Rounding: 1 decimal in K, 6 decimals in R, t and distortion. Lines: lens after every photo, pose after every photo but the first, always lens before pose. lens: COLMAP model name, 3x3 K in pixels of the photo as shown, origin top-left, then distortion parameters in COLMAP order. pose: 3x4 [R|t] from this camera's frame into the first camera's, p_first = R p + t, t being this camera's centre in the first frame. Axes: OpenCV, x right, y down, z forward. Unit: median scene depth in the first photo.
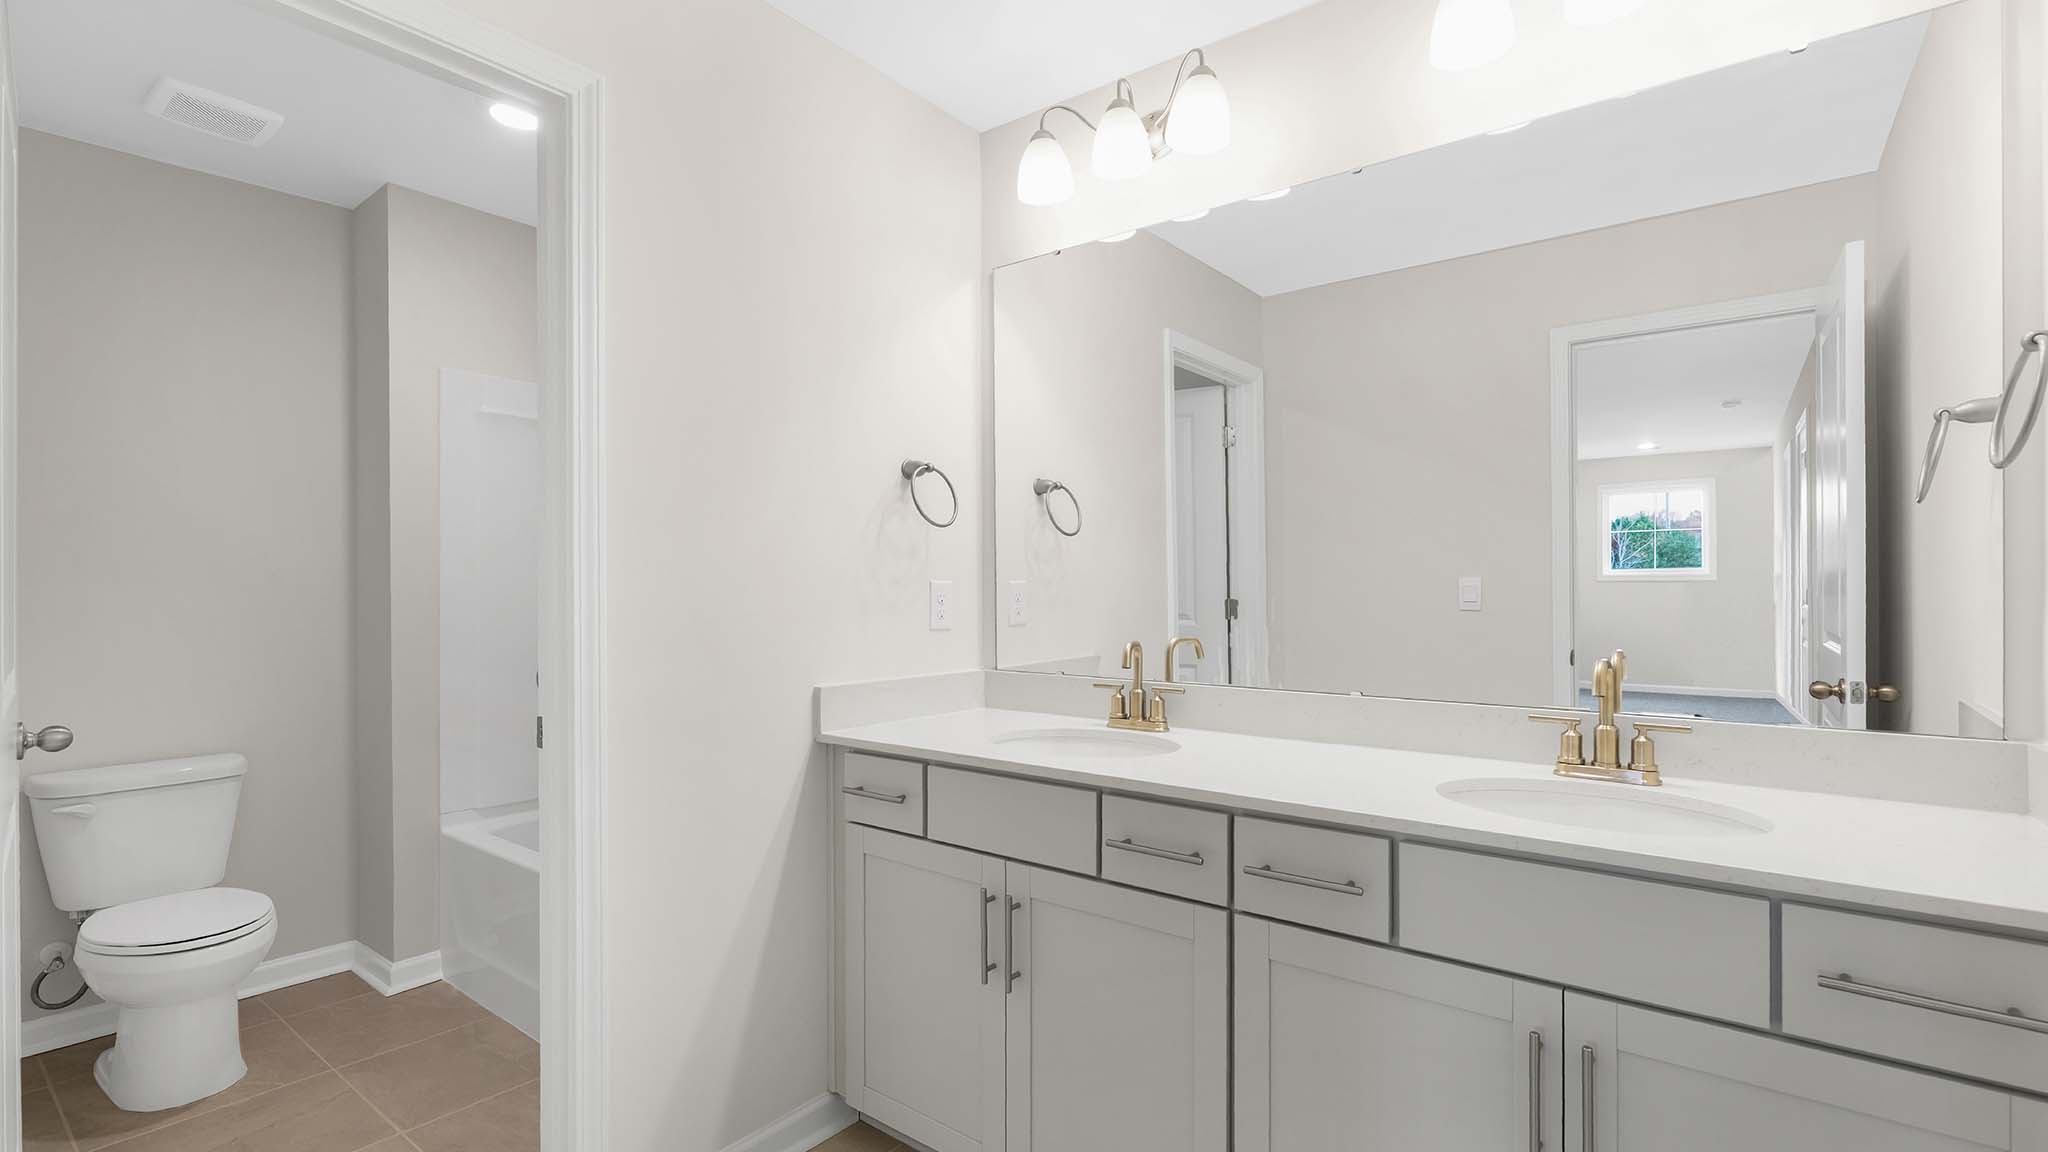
lens RADIAL K [[907.0, 0, 1032.5], [0, 907.0, 589.0], [0, 0, 1]] dist [-0.002468, 0.001653]
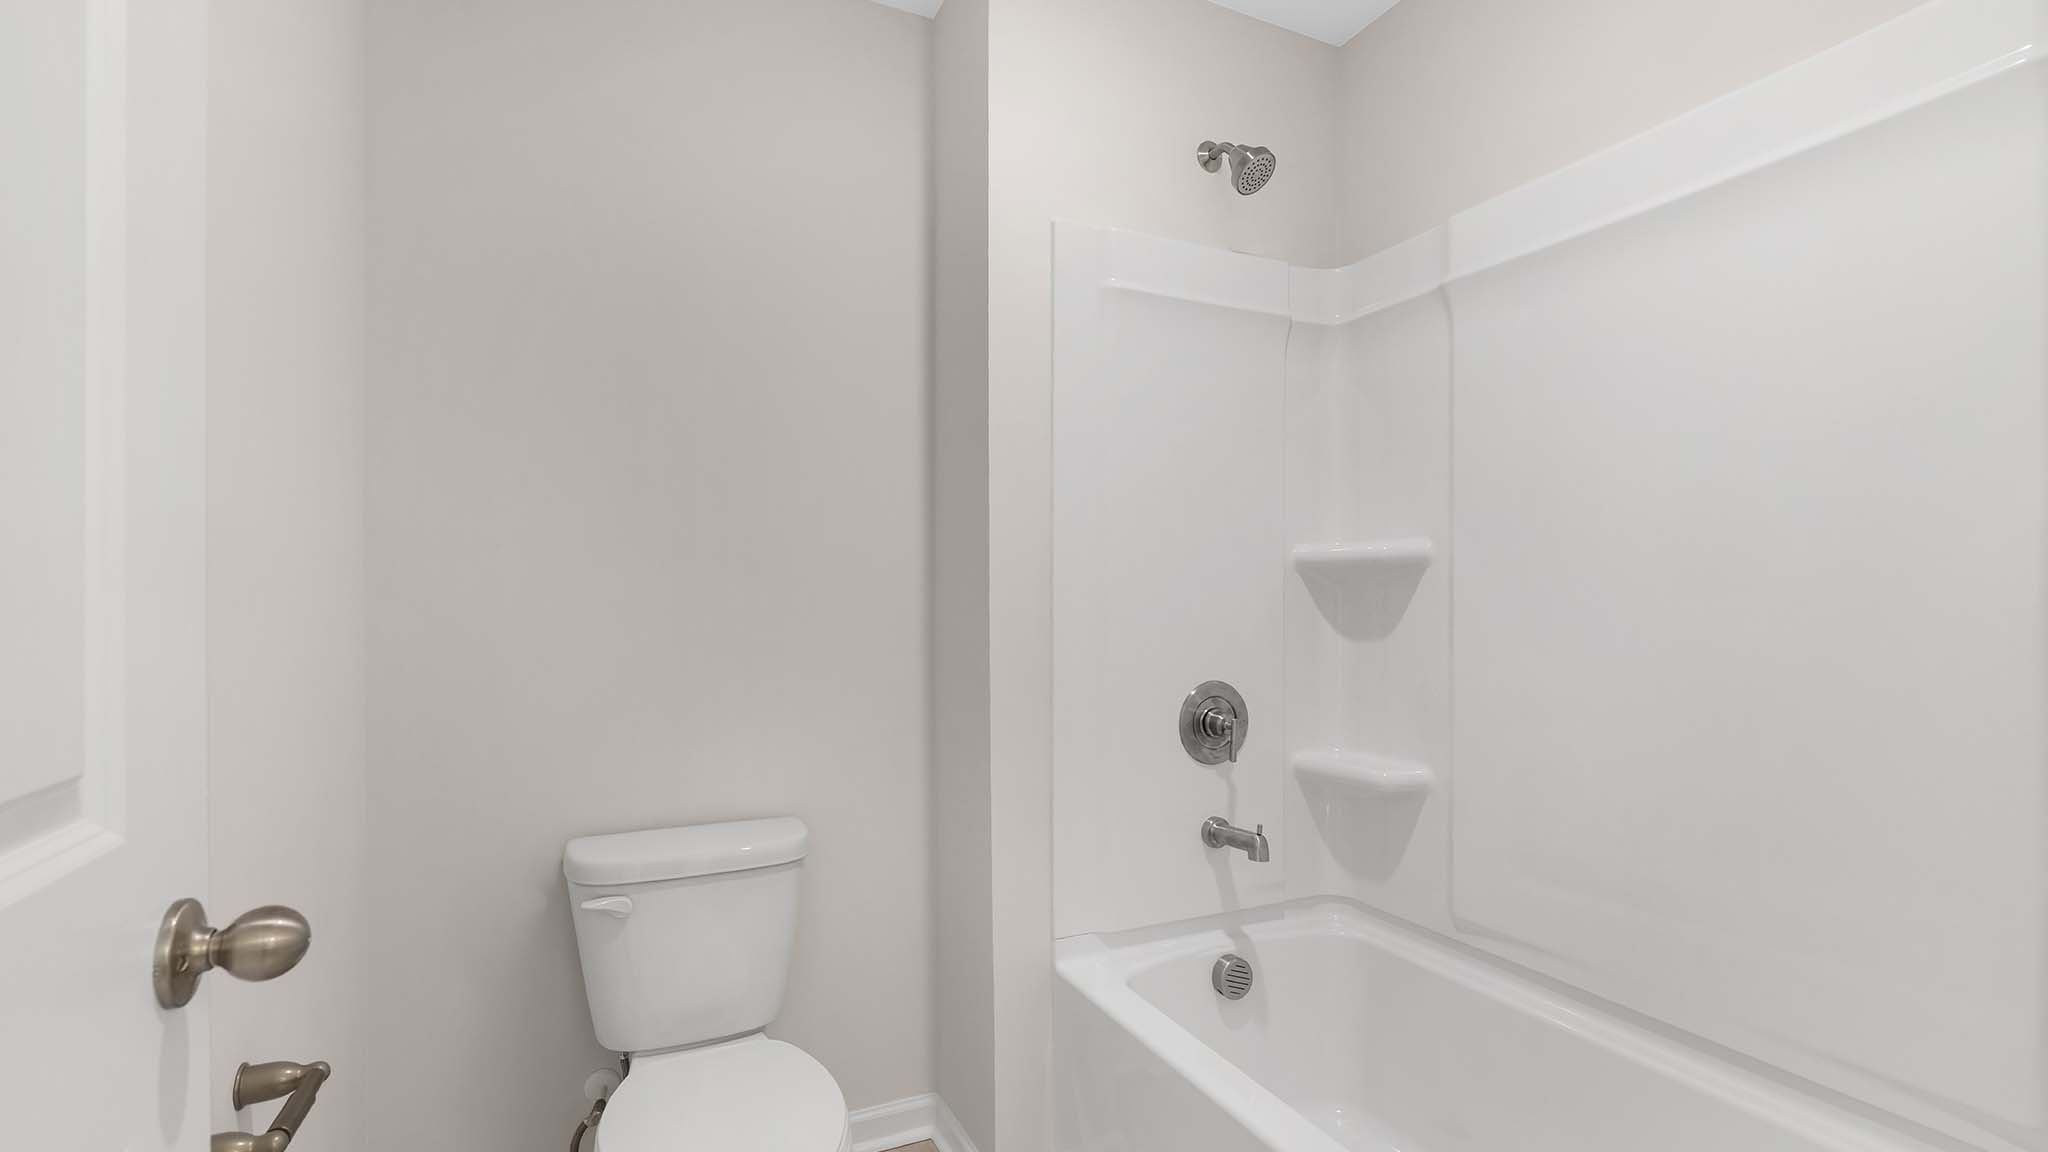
lens RADIAL K [[907.0, 0, 1022.6], [0, 907.0, 583.9], [0, 0, 1]] dist [-0.002468, 0.001653]
pose [[0.852139, -0.023694, -0.522779, -0.419597], [0.011119, 0.999569, -0.027179, 0.025715], [0.523197, 0.017347, 0.852035, 0.557223]]
